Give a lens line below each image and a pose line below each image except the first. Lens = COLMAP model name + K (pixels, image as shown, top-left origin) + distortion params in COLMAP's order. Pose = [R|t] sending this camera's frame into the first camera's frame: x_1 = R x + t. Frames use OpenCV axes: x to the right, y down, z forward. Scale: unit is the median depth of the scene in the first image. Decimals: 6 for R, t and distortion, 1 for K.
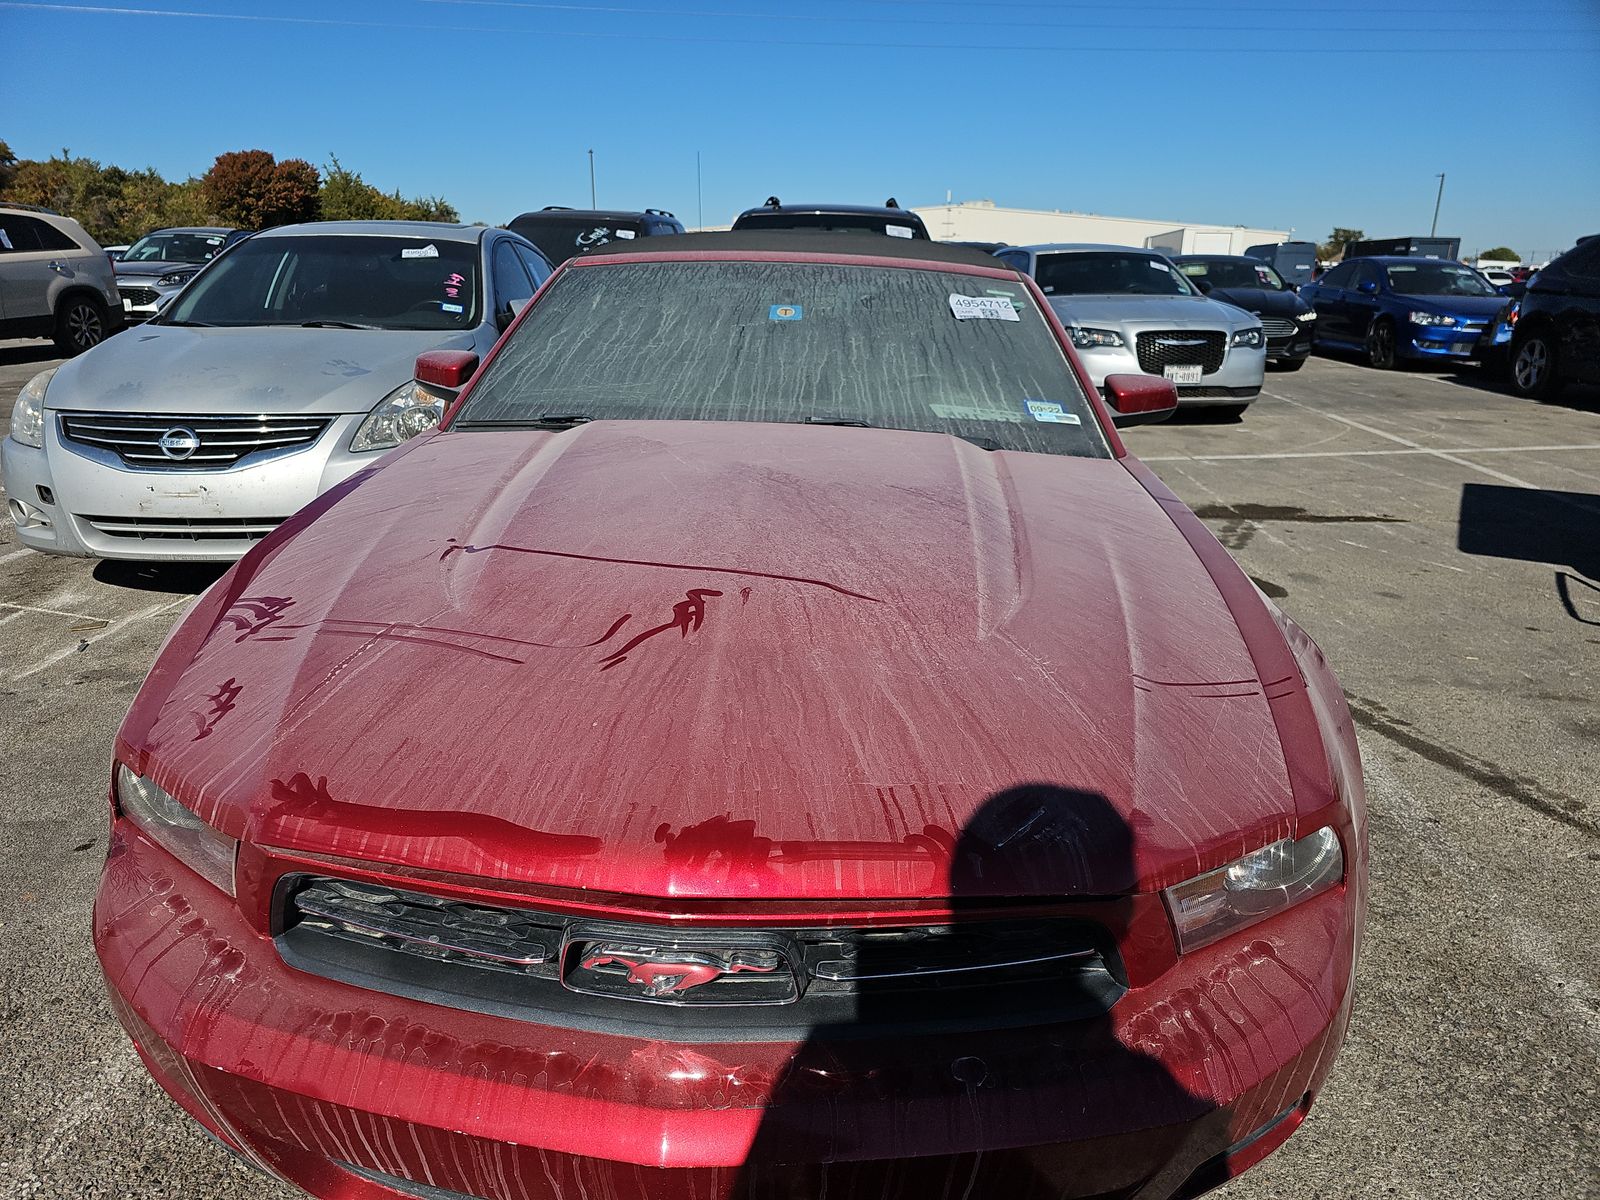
lens RADIAL K [[1085.7, 0, 767.6], [0, 1085.7, 605.8], [0, 0, 1]] dist [0.041916, -0.037586]
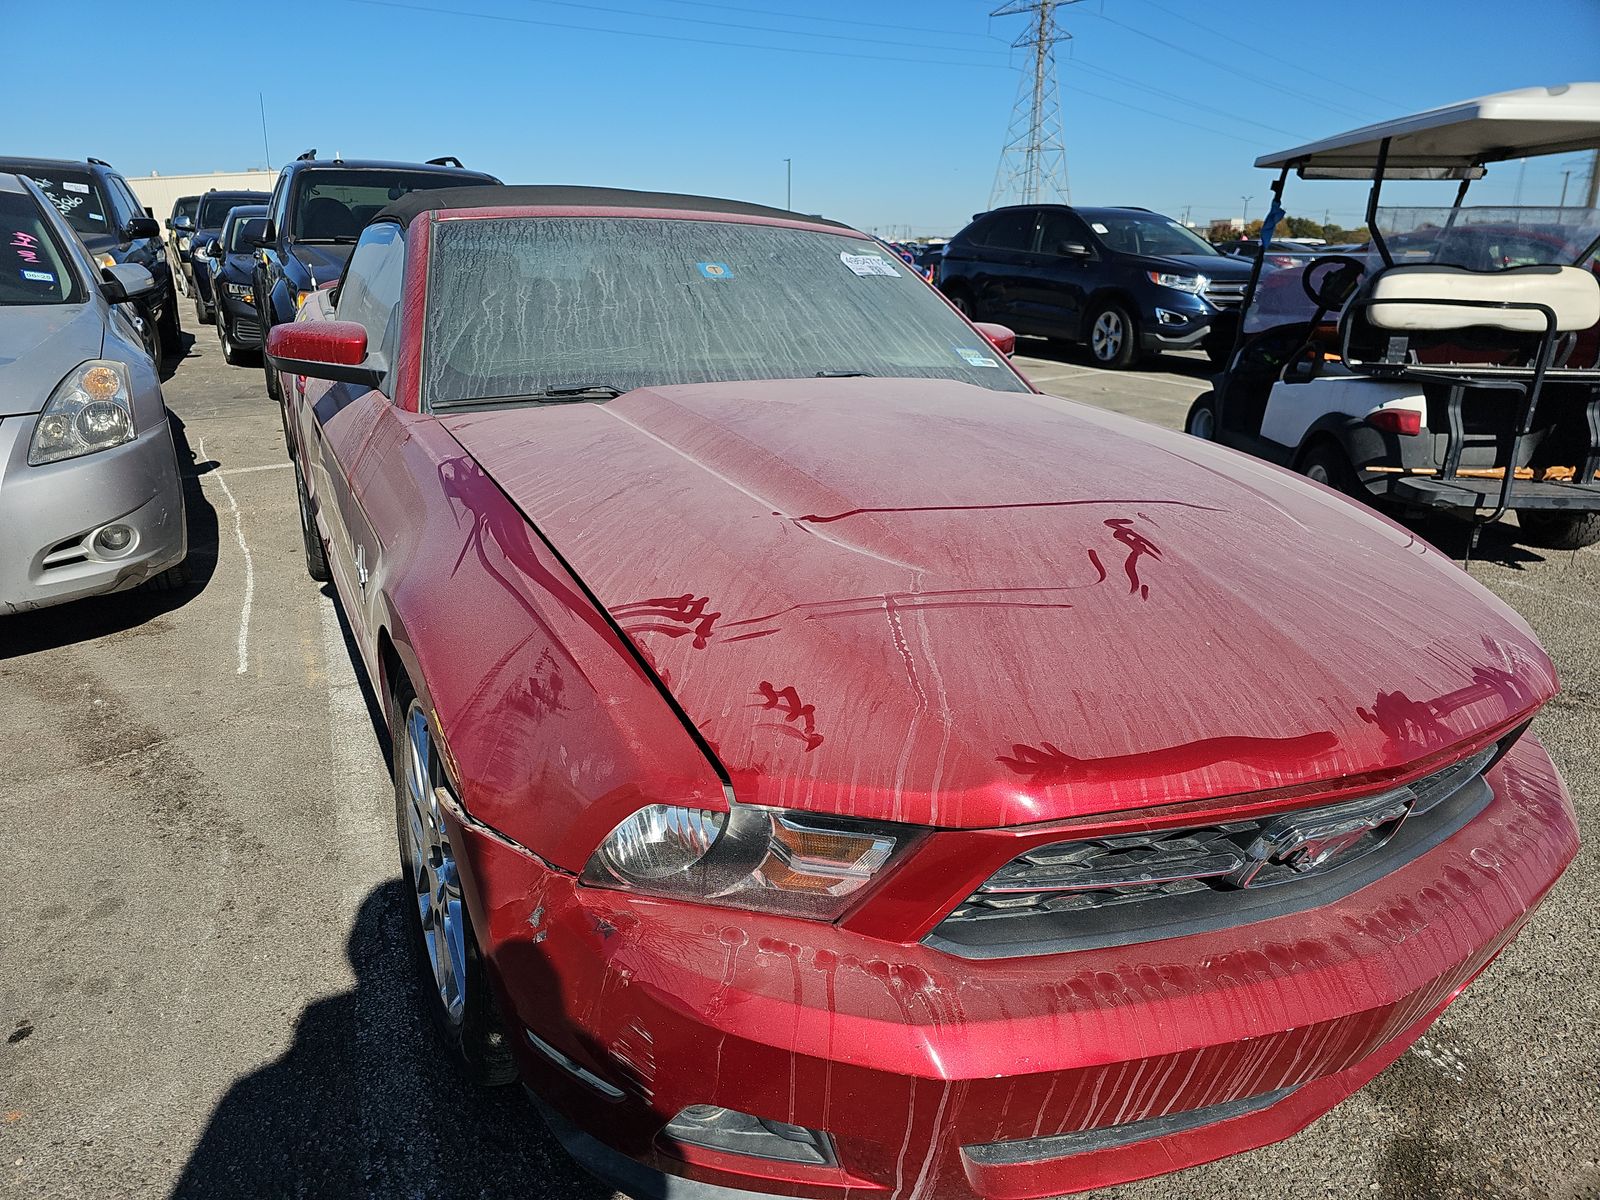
lens RADIAL K [[1085.7, 0, 796.6], [0, 1085.7, 598.1], [0, 0, 1]] dist [0.041916, -0.037586]
pose [[0.864732, -0.154007, 0.478039, -0.156492], [0.144930, 0.987851, 0.056083, -0.008145], [-0.480868, 0.020786, 0.876546, 0.040316]]
